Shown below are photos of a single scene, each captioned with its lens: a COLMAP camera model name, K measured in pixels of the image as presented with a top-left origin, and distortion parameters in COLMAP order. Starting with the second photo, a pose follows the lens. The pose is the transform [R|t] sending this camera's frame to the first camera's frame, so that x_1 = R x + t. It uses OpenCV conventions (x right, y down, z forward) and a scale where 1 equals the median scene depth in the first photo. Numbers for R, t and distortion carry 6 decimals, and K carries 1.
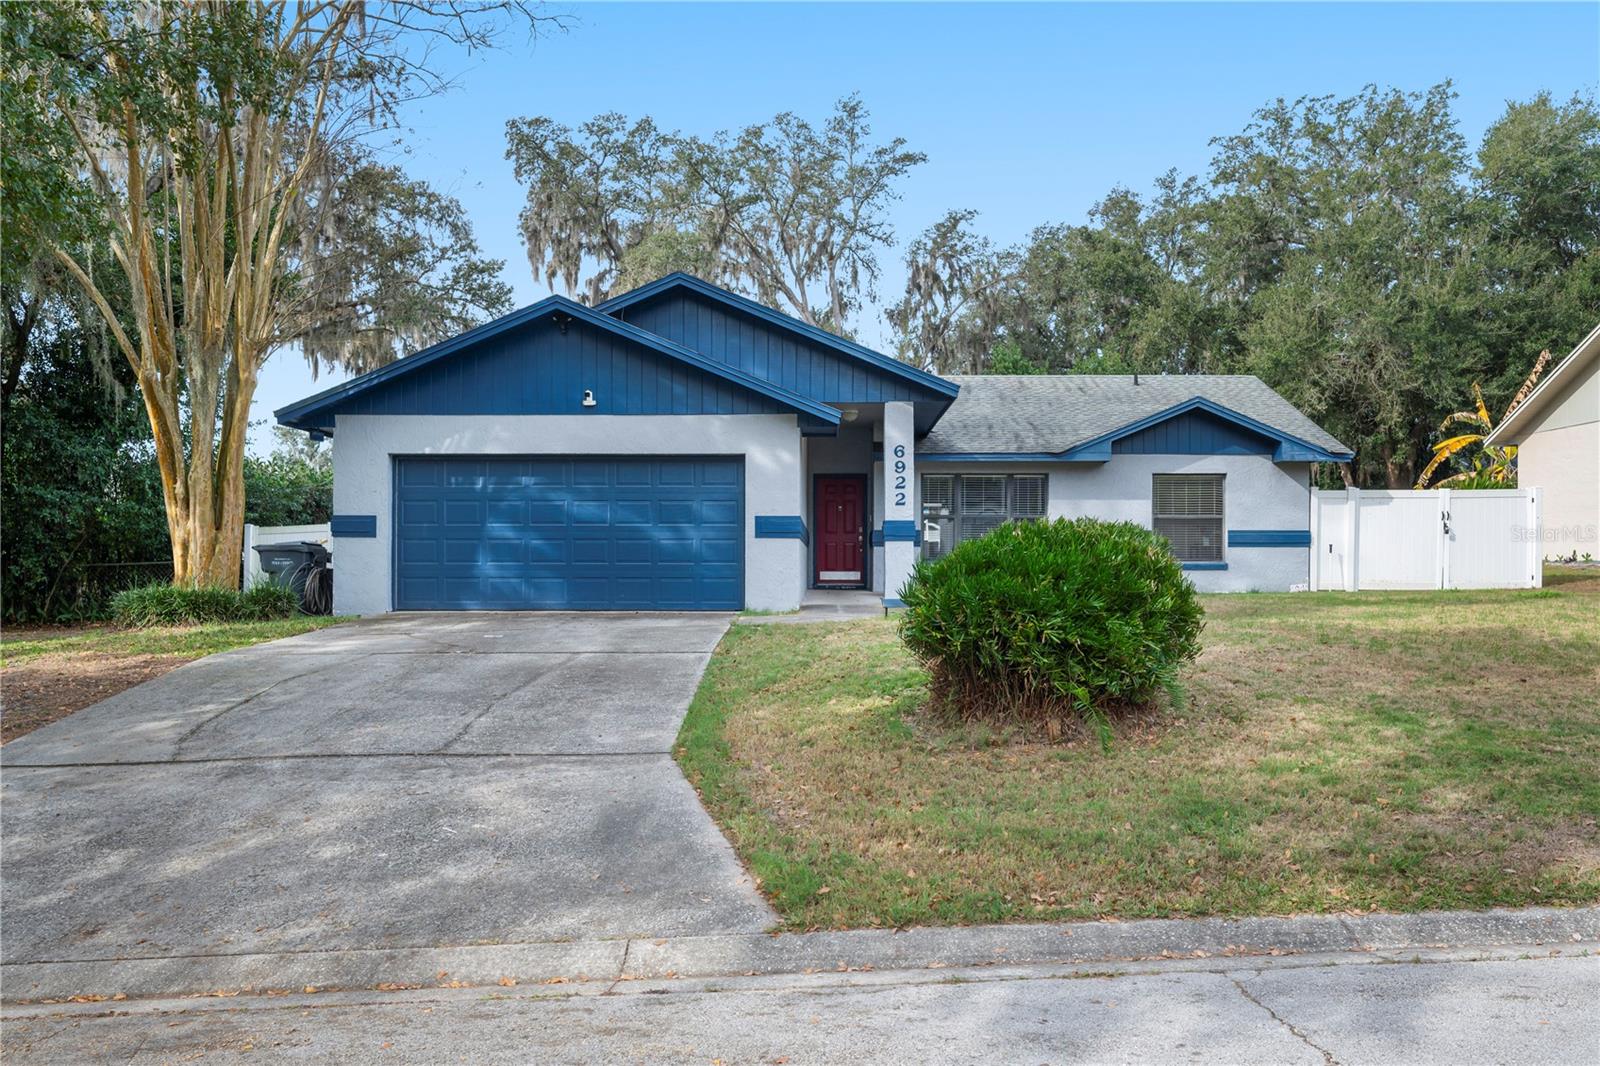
lens RADIAL K [[1227.5, 0, 802.1], [0, 1227.5, 539.9], [0, 0, 1]] dist [-0.000472, -0.006159]
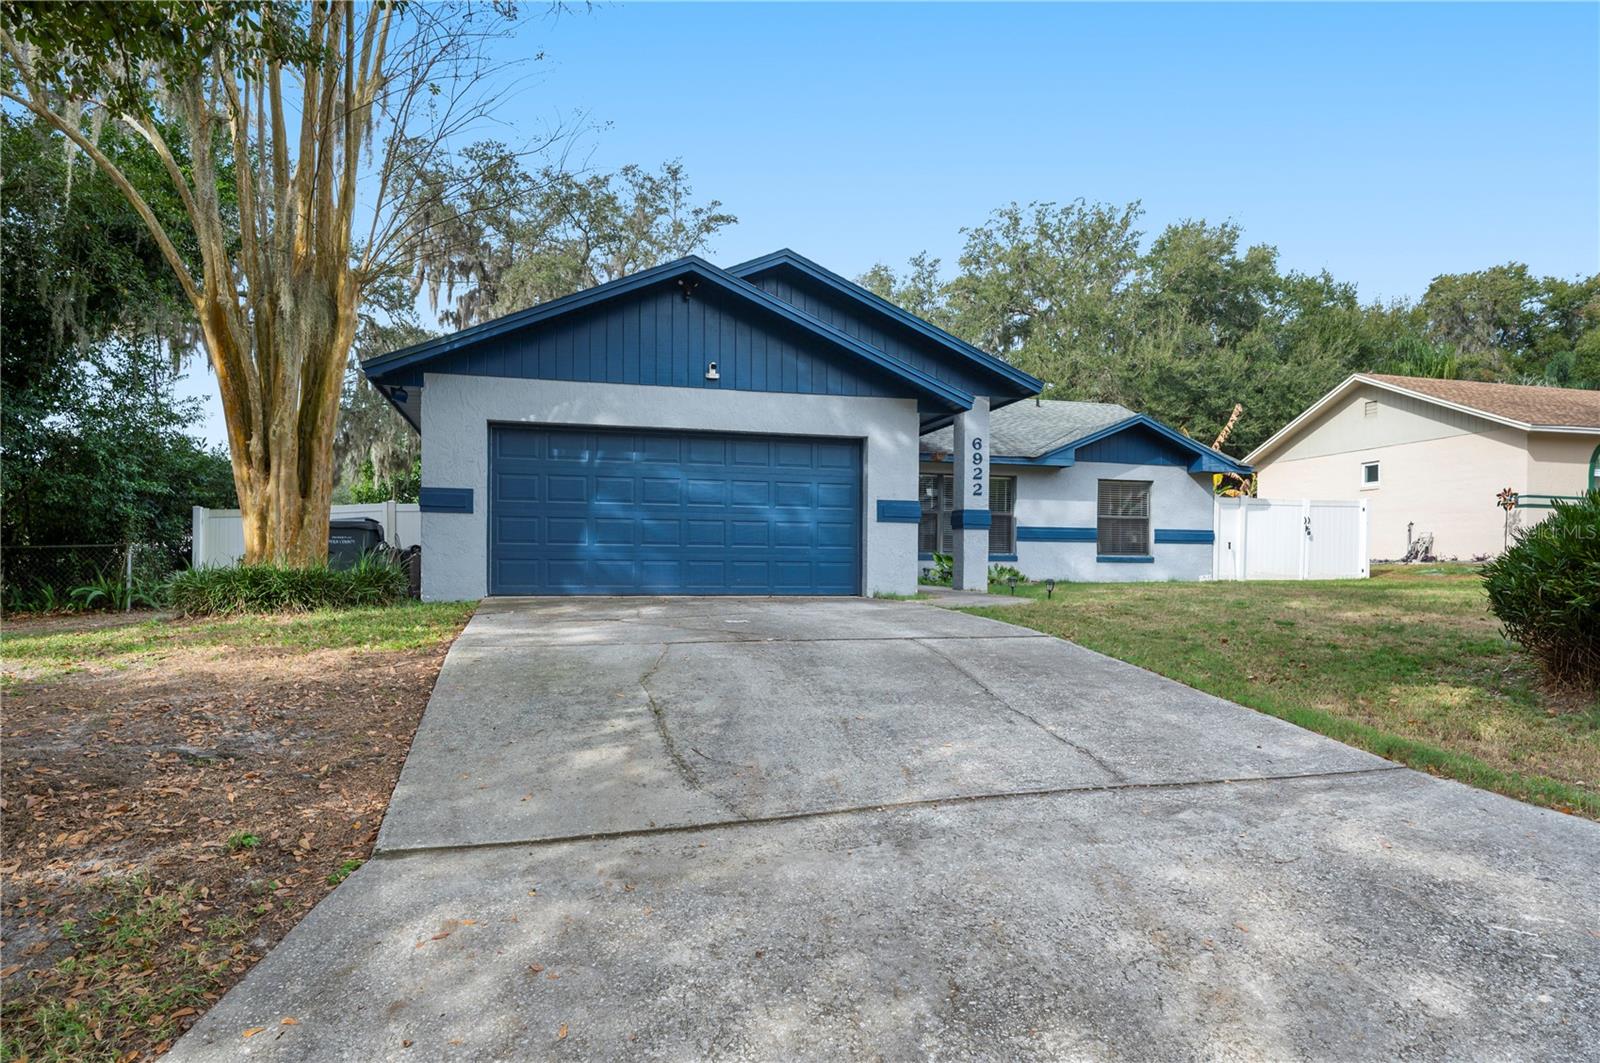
lens RADIAL K [[968.5, 0, 804.7], [0, 968.5, 569.6], [0, 0, 1]] dist [-0.010463, 0.002673]
pose [[0.962687, 0.006503, 0.270537, -0.228599], [-0.012648, 0.999700, 0.020977, 0.015773], [-0.270320, -0.023616, 0.962481, 0.193734]]
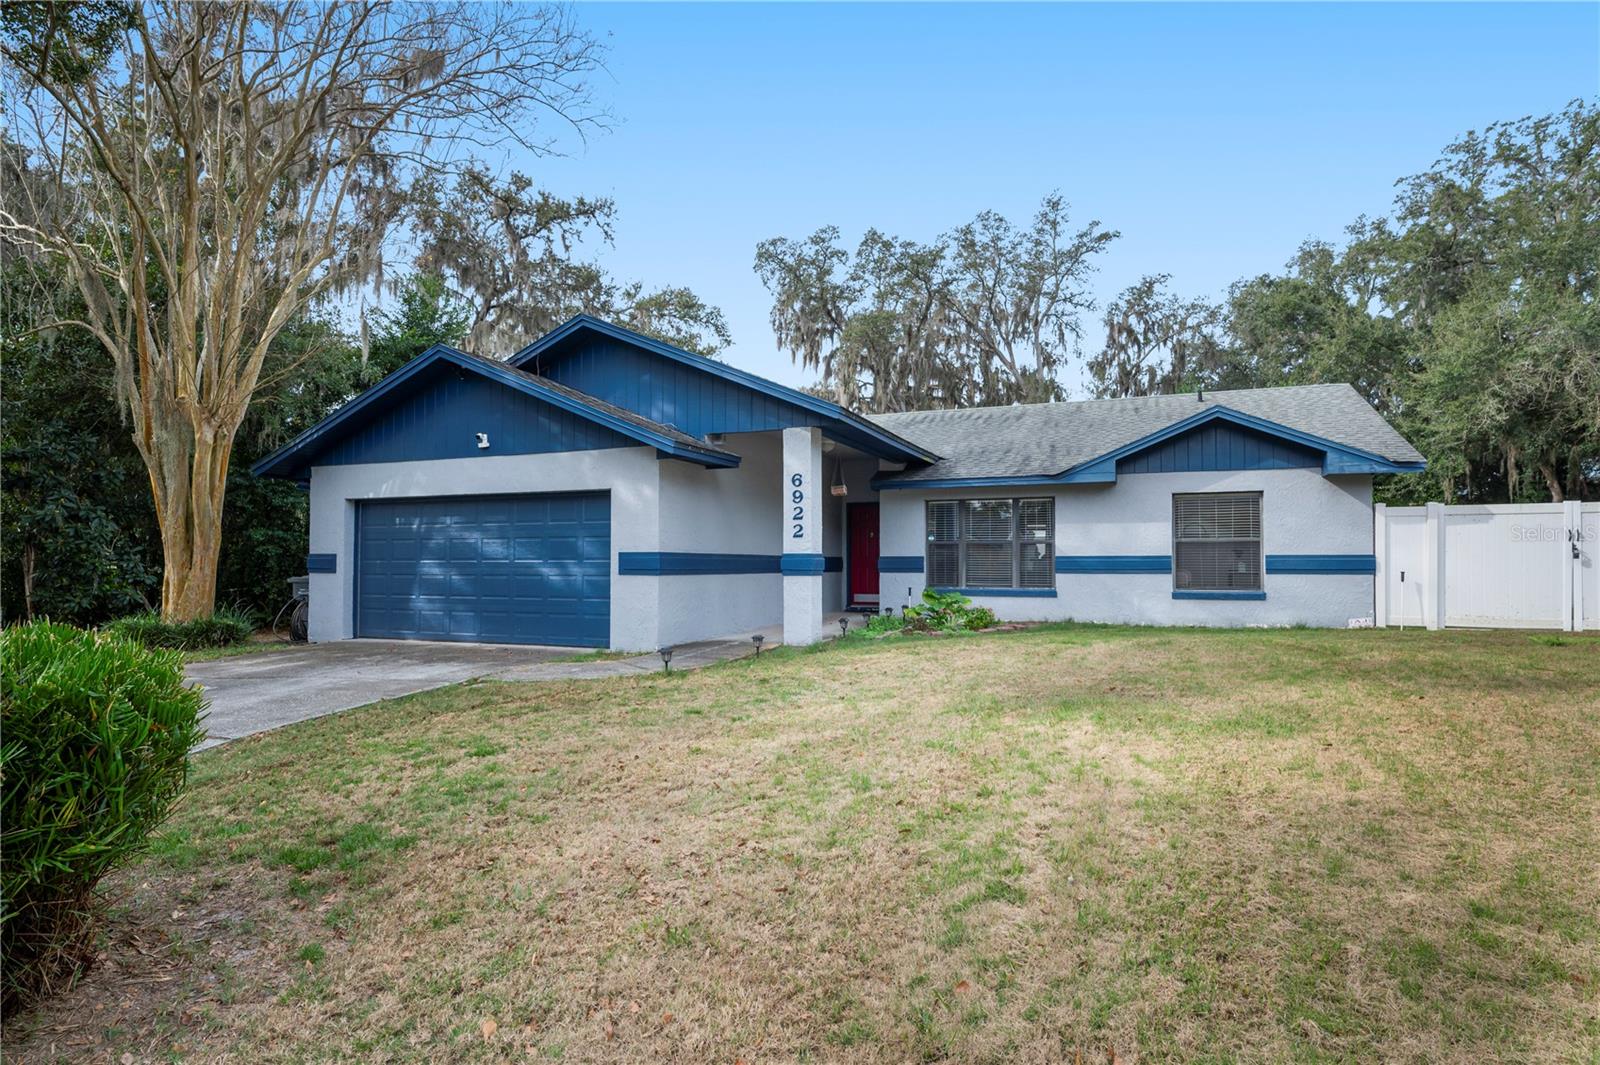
lens RADIAL K [[837.3, 0, 800.1], [0, 837.3, 533.9], [0, 0, 1]] dist [-0.004815, -0.000333]
pose [[0.935096, -0.014374, -0.354103, 0.247174], [0.009379, 0.999831, -0.015819, -0.016694], [0.354270, 0.011471, 0.935073, 0.320876]]
